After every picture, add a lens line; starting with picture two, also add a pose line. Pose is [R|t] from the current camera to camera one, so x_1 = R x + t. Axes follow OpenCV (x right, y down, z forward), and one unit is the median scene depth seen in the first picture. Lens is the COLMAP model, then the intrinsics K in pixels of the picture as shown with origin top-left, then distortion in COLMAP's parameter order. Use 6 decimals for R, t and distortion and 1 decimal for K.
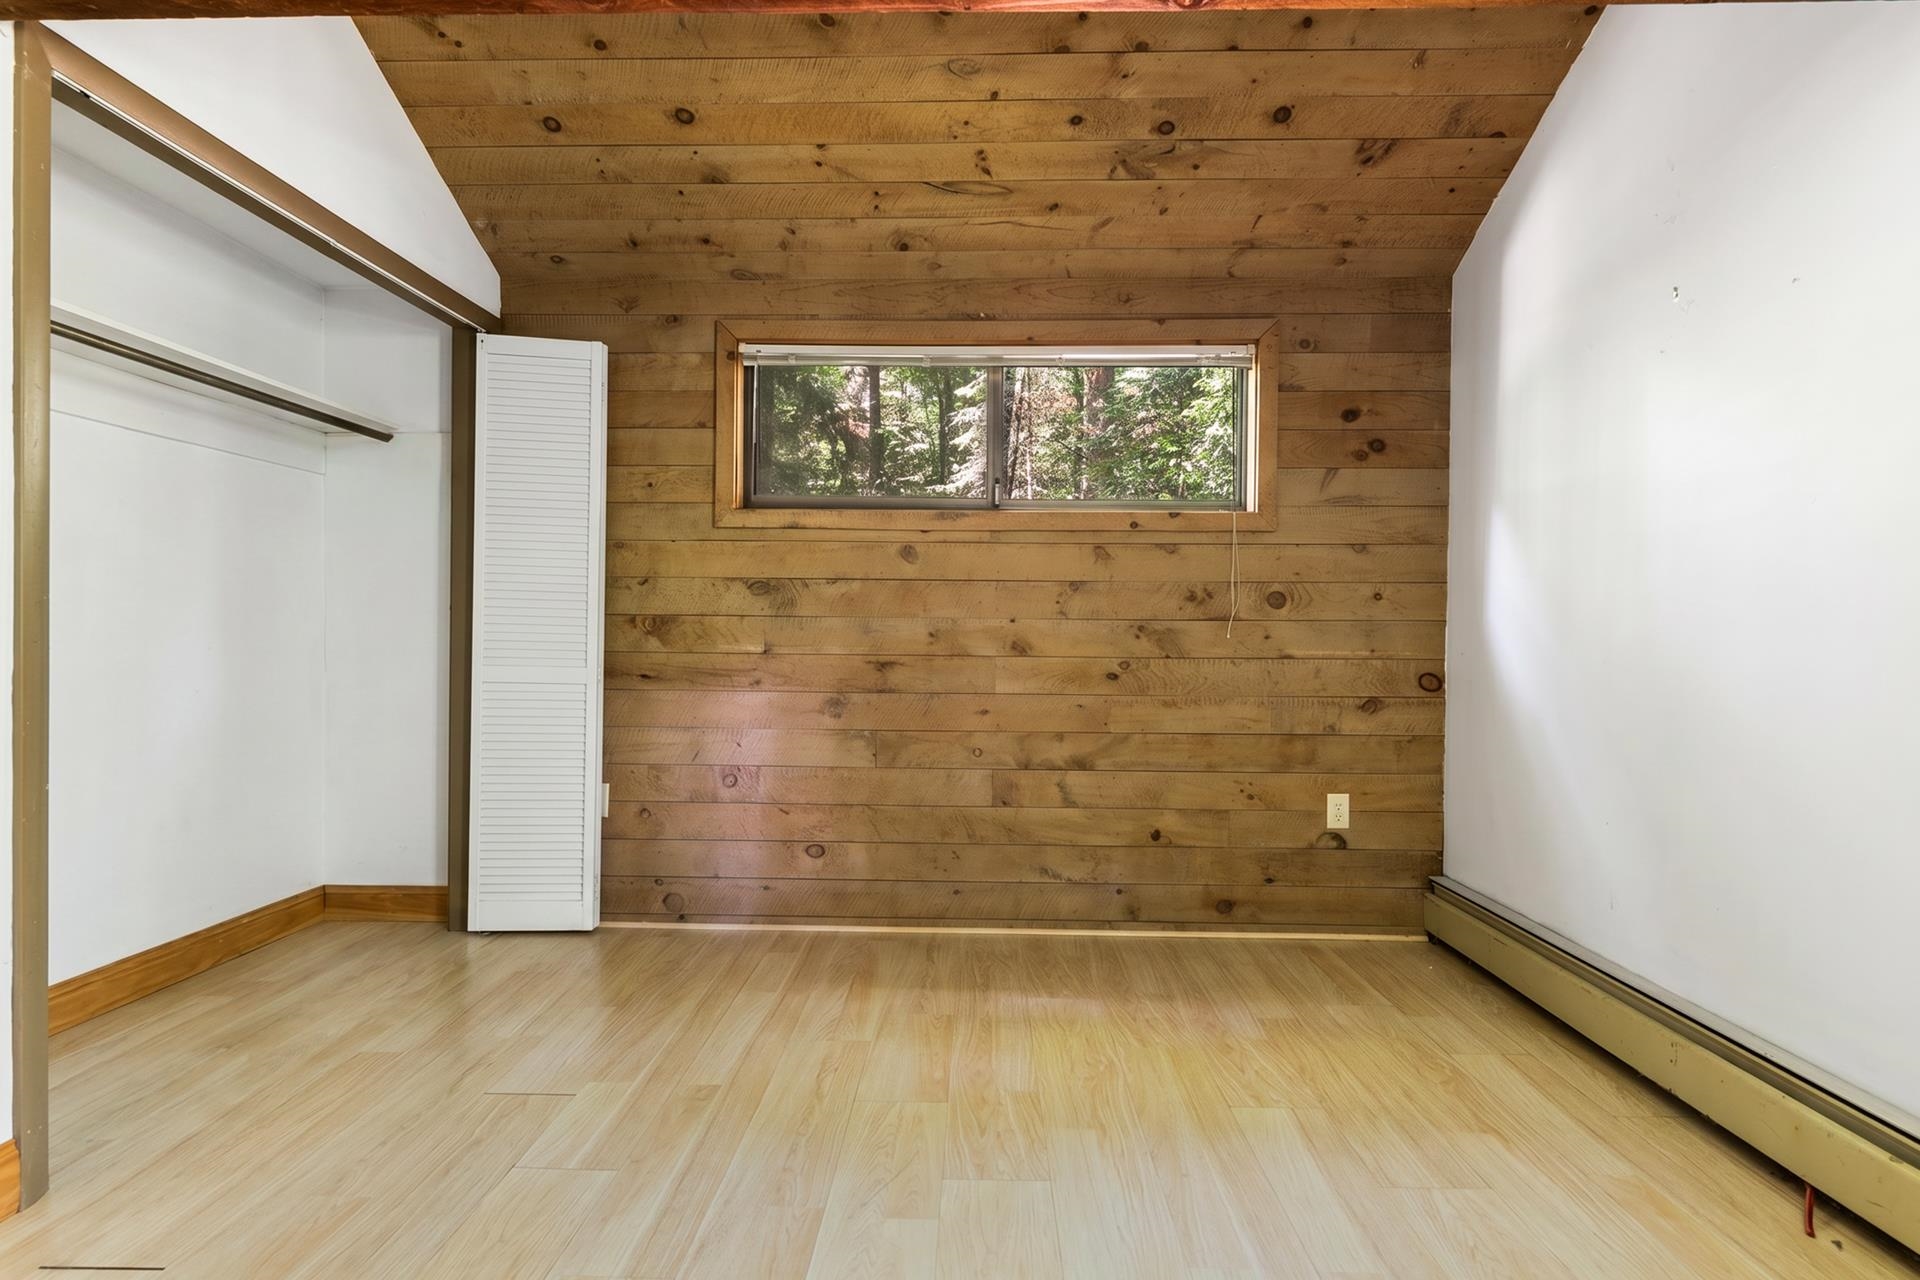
lens RADIAL K [[957.3, 0, 951.8], [0, 957.3, 656.1], [0, 0, 1]] dist [0.008633, -0.001693]
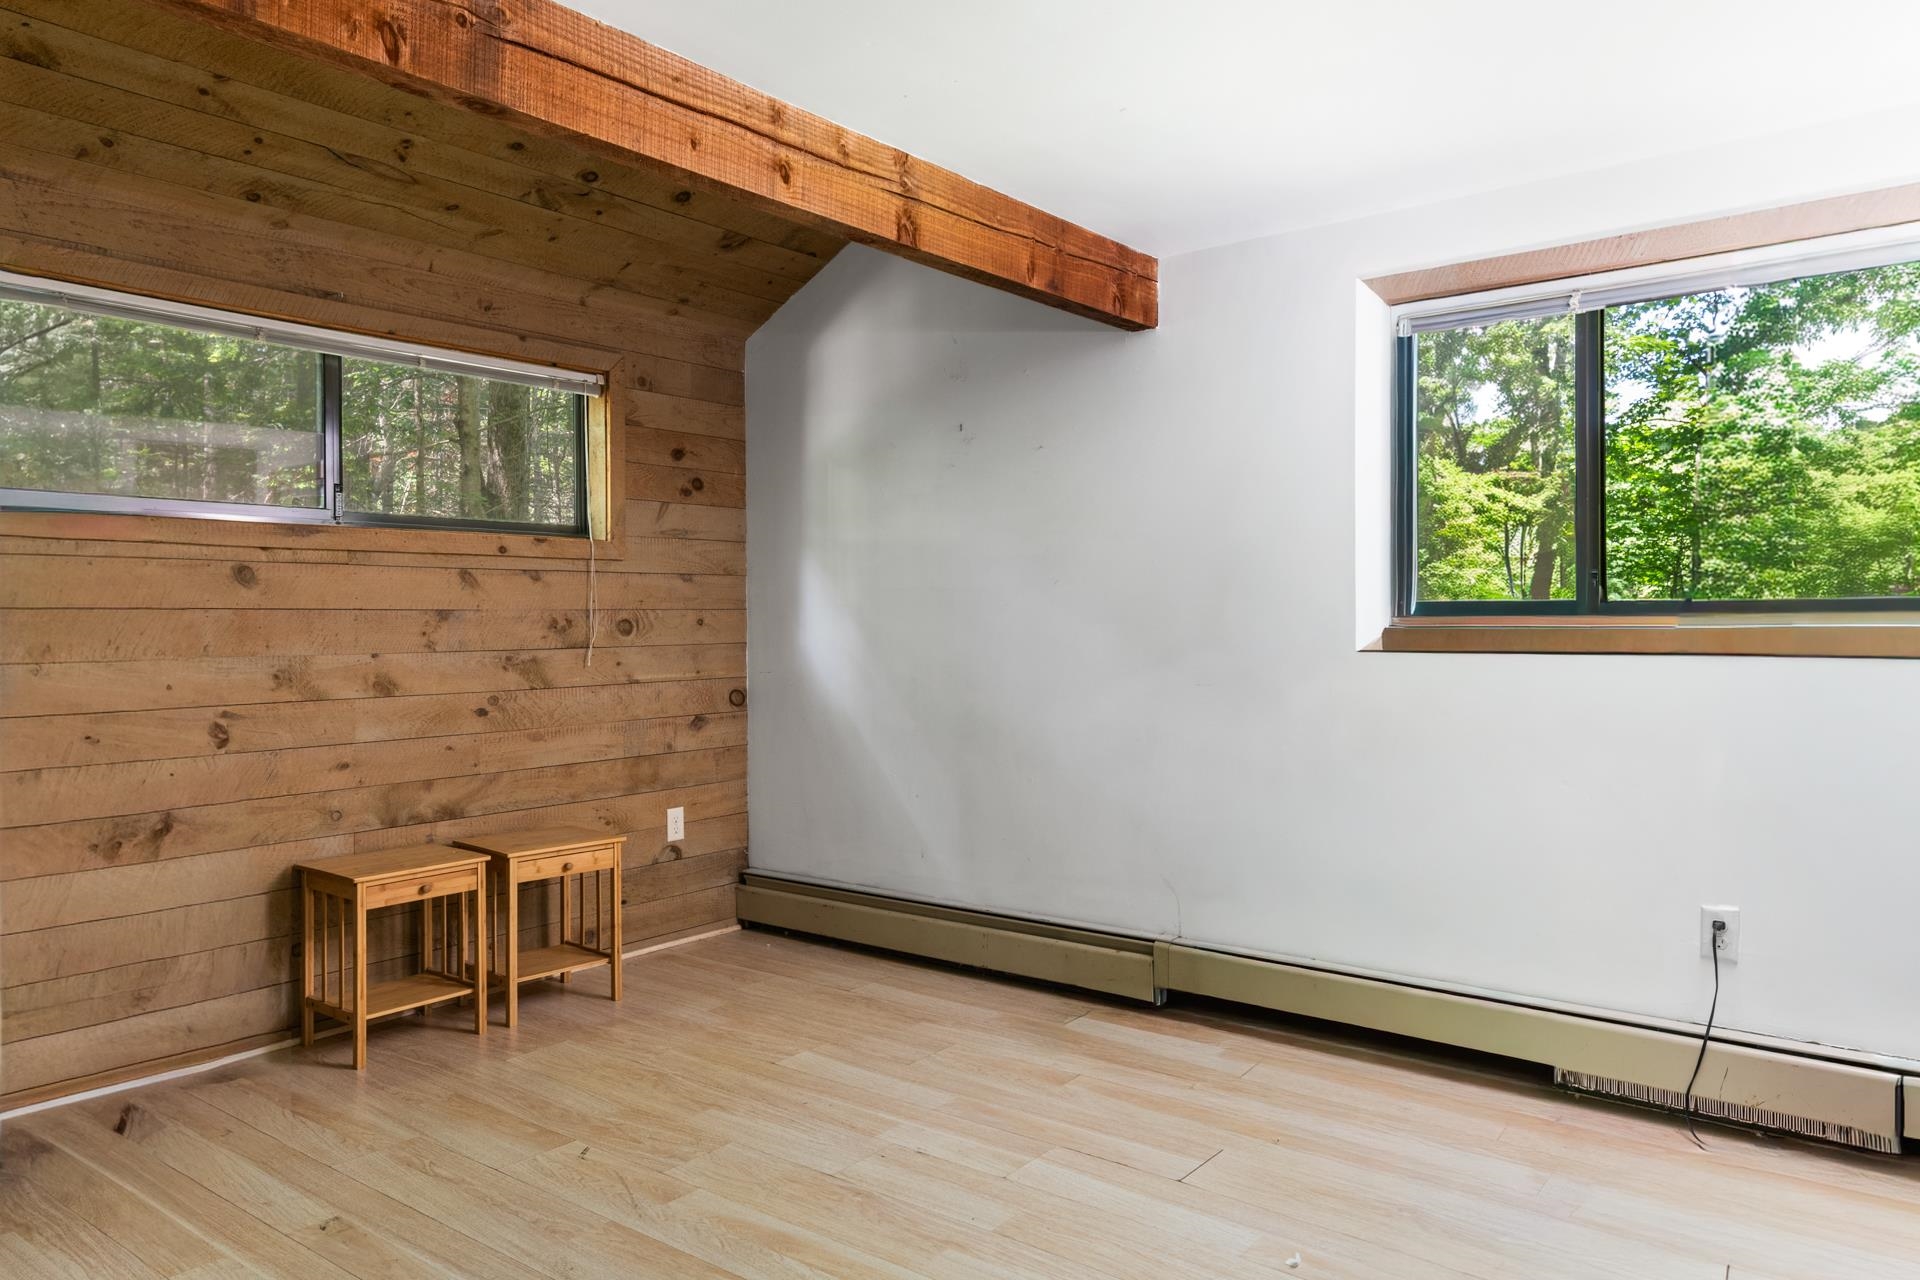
lens RADIAL K [[1320.8, 0, 967.2], [0, 1320.8, 628.9], [0, 0, 1]] dist [-0.002239, -0.001709]
pose [[0.582680, -0.020257, 0.812450, -0.597194], [0.025051, 0.999662, 0.006959, -0.057223], [-0.812316, 0.016298, 0.582990, -0.121766]]
